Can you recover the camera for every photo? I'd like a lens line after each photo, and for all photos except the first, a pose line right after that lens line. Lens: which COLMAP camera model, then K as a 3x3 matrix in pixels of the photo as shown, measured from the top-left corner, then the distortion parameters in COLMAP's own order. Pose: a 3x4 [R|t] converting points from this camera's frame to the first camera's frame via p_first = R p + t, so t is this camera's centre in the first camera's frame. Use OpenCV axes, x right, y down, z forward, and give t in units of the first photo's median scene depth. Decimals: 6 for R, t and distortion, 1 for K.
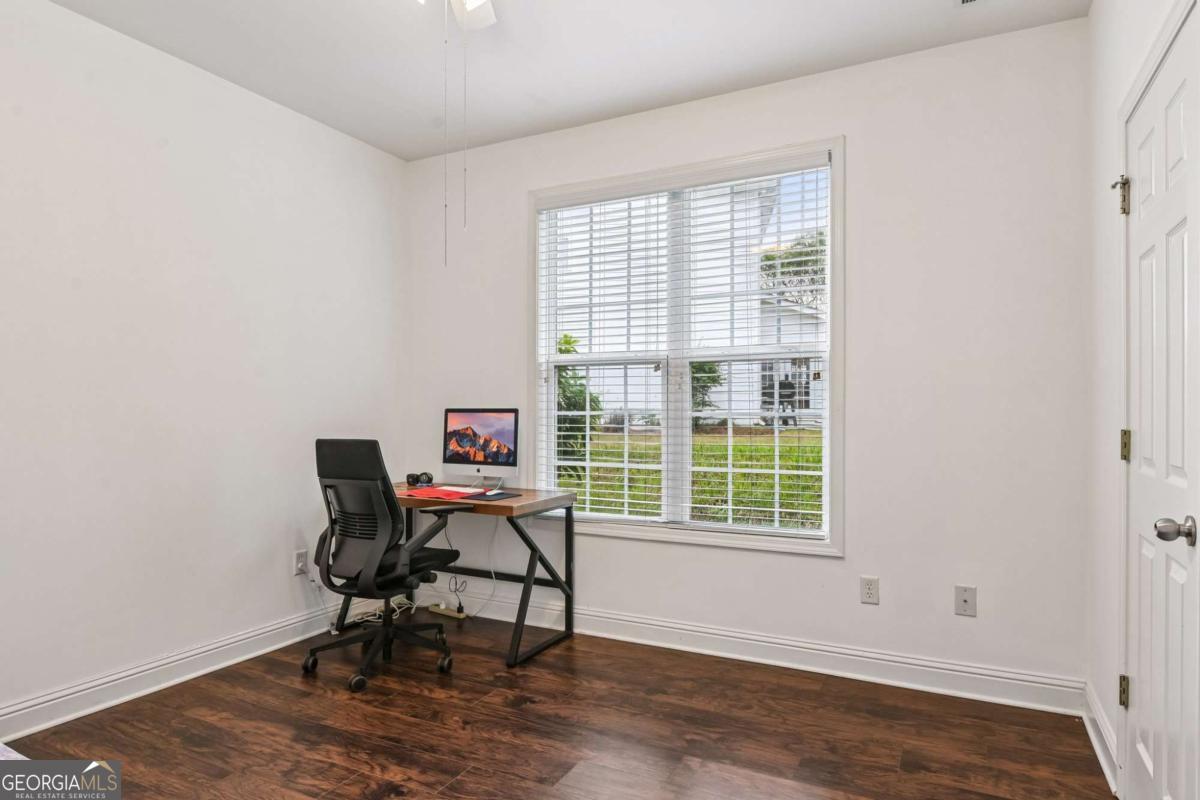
lens RADIAL K [[699.7, 0, 601.9], [0, 699.7, 394.3], [0, 0, 1]] dist [-0.000376, -0.001119]
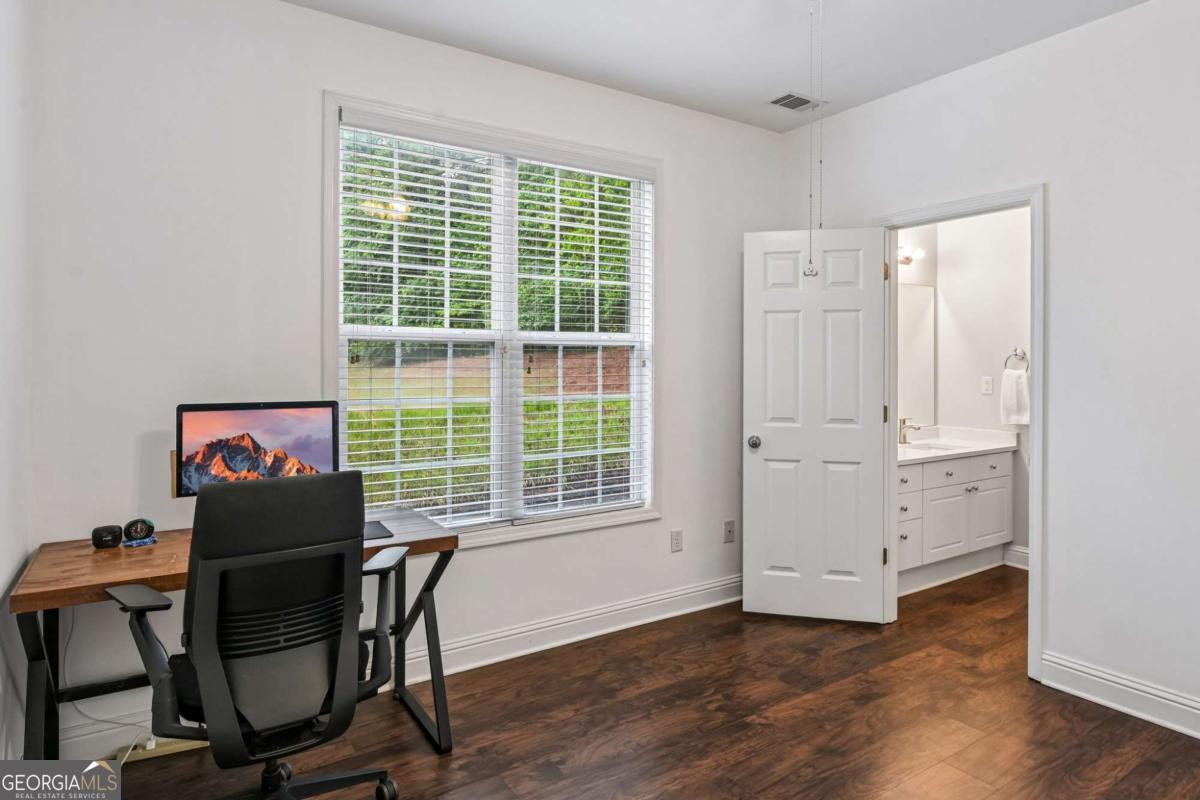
lens RADIAL K [[693.0, 0, 600.3], [0, 693.0, 367.7], [0, 0, 1]] dist [0.002809, -0.000368]
pose [[0.493611, -0.000762, 0.869682, -0.728693], [-0.013711, 0.999869, 0.008657, -0.029285], [-0.869575, -0.016197, 0.493536, 0.525802]]
